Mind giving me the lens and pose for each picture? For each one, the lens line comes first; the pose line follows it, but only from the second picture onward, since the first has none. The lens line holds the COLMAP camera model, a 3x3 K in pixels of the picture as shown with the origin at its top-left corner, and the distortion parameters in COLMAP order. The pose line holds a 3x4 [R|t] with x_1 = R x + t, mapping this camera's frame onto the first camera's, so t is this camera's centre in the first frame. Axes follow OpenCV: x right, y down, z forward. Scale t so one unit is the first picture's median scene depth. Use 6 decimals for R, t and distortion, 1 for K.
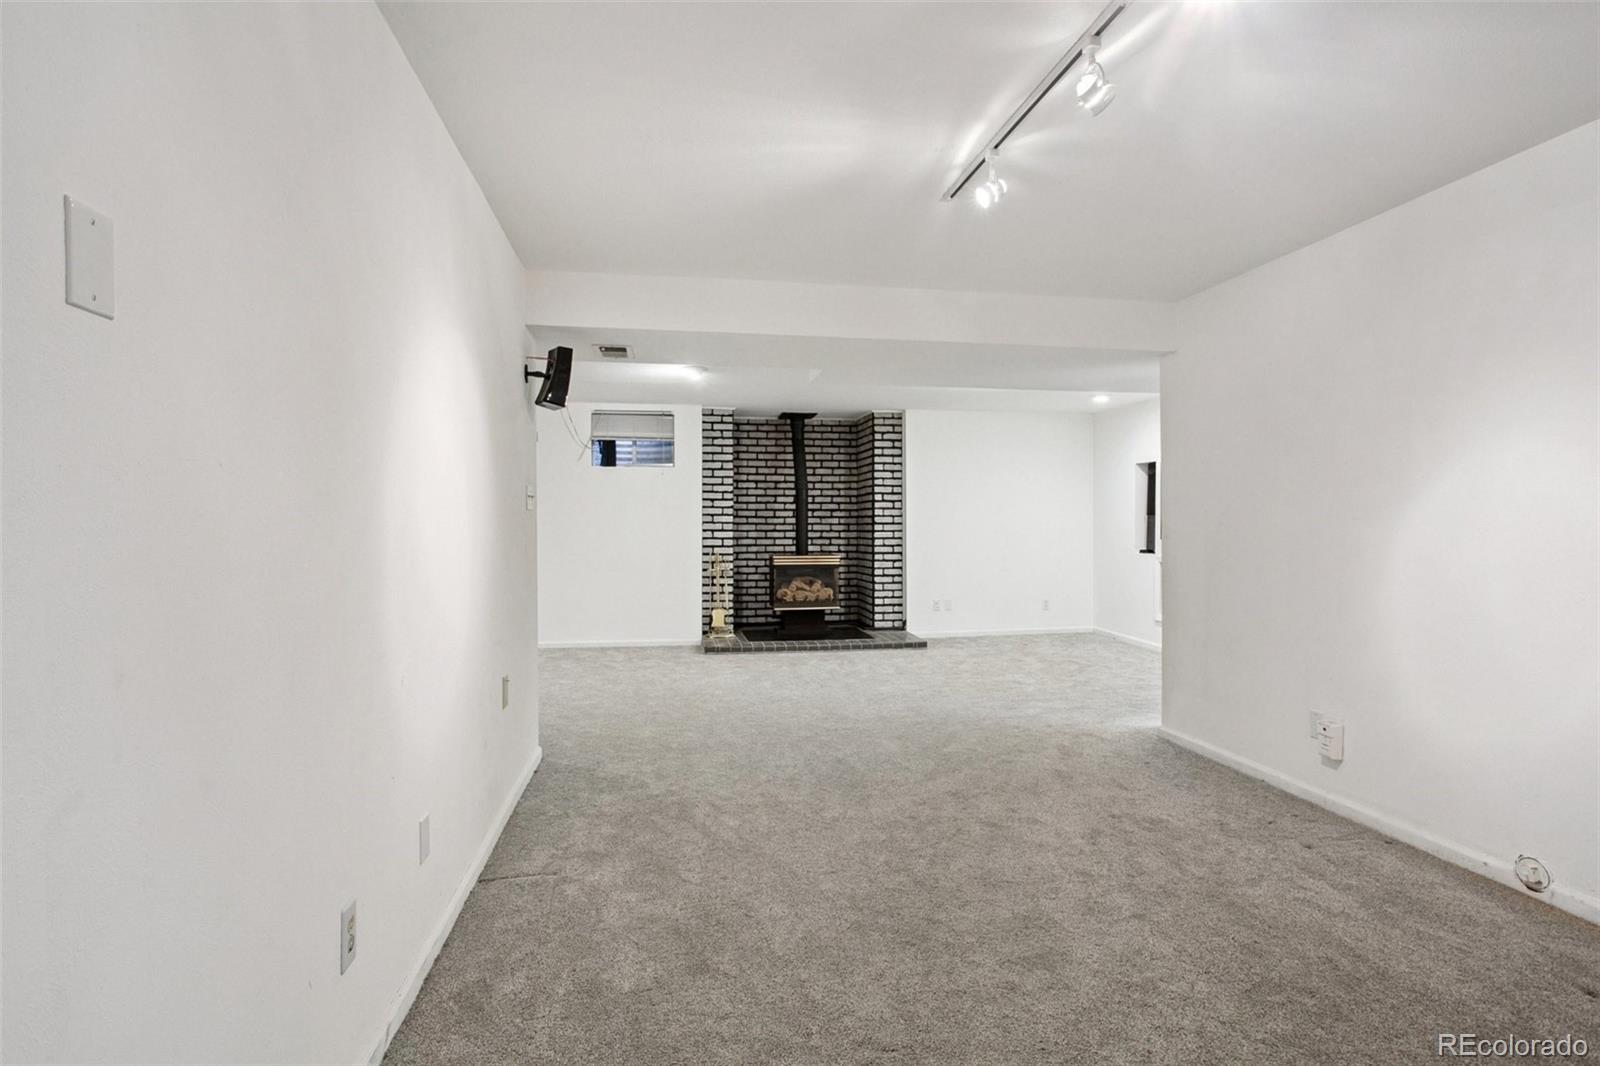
lens RADIAL K [[778.3, 0, 798.8], [0, 778.3, 530.7], [0, 0, 1]] dist [-0.034623, 0.023865]
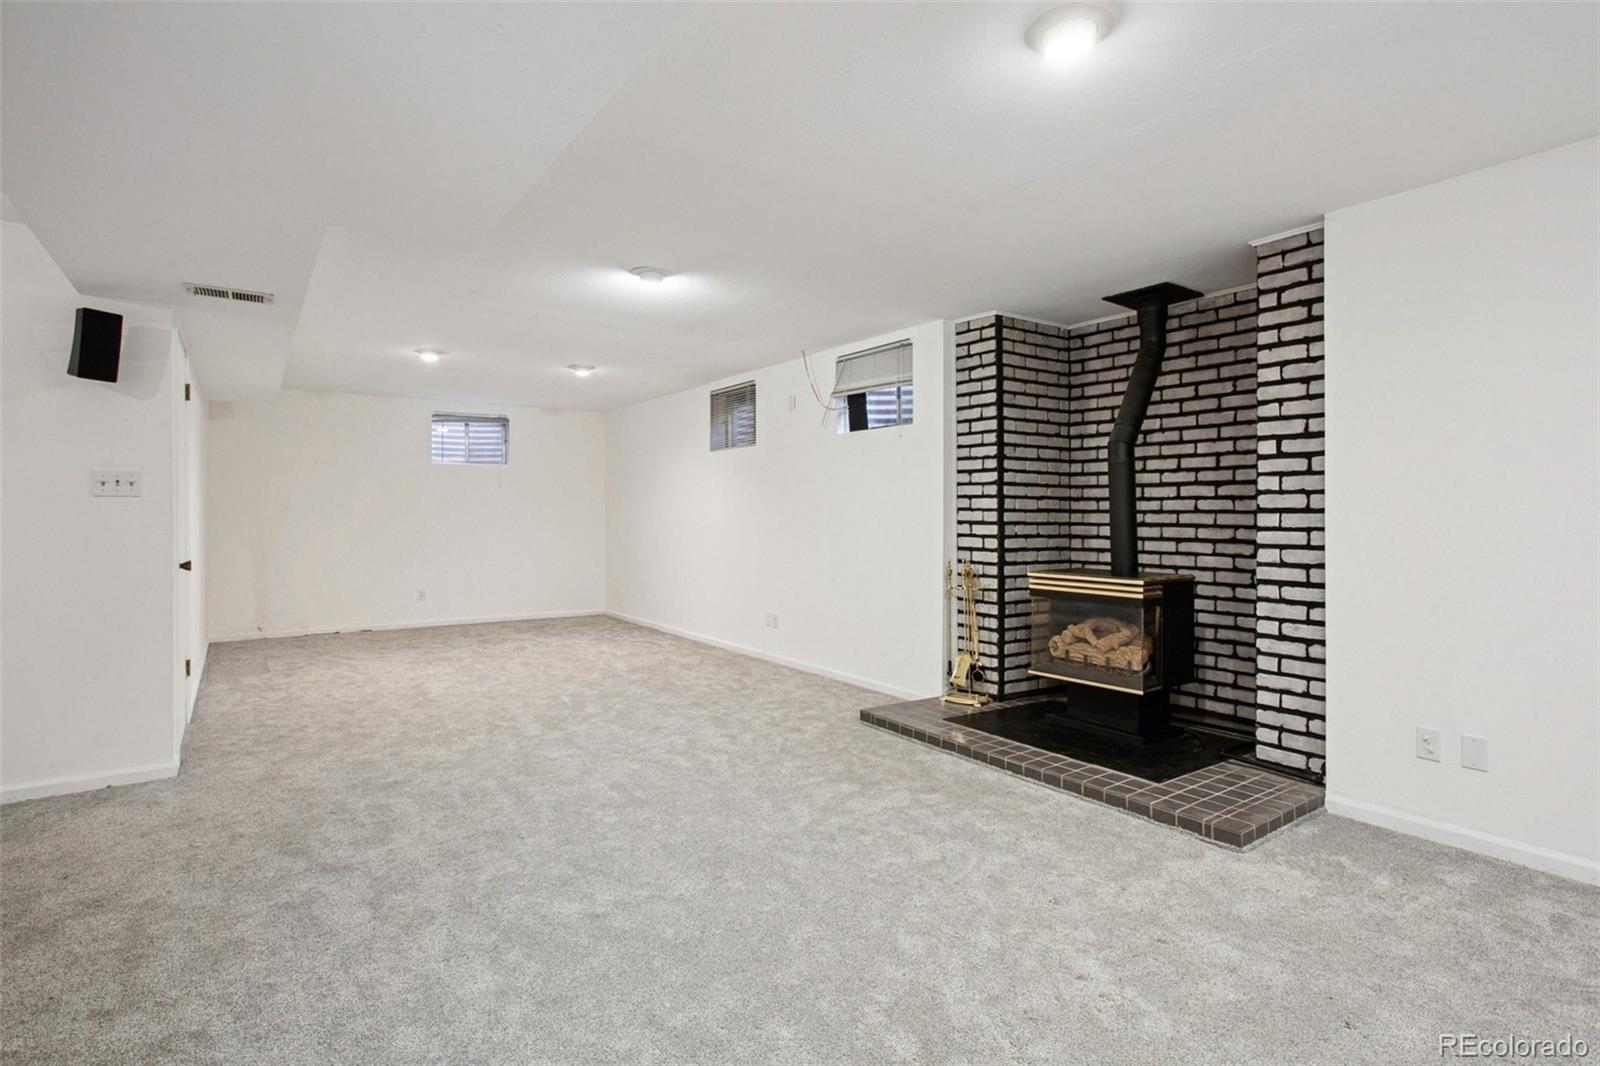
lens RADIAL K [[811.2, 0, 803.4], [0, 811.2, 515.4], [0, 0, 1]] dist [-0.003020, 0.026323]
pose [[0.444063, 0.003694, -0.895988, 0.393785], [-0.009293, 0.999957, -0.000484, -0.004280], [0.895947, 0.008541, 0.444078, 0.604102]]
